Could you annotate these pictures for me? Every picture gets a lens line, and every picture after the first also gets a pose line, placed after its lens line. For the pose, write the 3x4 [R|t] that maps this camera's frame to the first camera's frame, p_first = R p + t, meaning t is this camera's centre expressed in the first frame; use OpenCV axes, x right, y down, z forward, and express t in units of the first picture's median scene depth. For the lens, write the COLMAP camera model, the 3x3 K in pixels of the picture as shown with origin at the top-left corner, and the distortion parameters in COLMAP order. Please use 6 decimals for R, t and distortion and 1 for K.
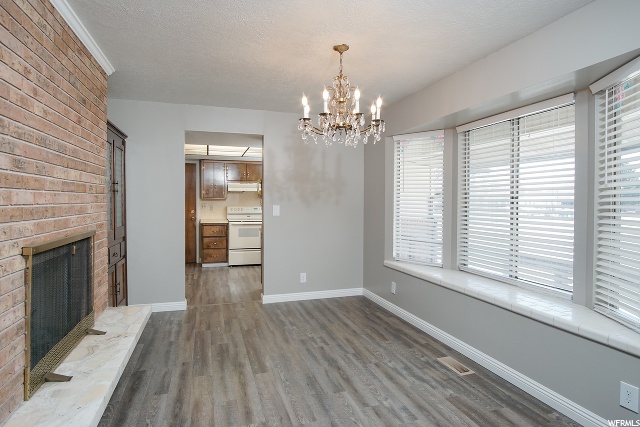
lens RADIAL K [[344.8, 0, 315.5], [0, 344.8, 208.0], [0, 0, 1]] dist [-0.013419, 0.000166]
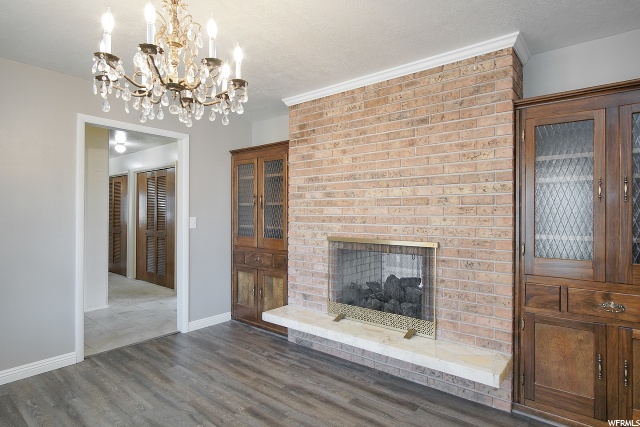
lens RADIAL K [[344.8, 0, 315.5], [0, 344.8, 208.0], [0, 0, 1]] dist [-0.013419, 0.000166]
pose [[-0.830512, -0.005197, -0.556976, 0.248688], [-0.015143, 0.999798, 0.013251, -0.055985], [0.556794, 0.019439, -0.830423, 2.006707]]
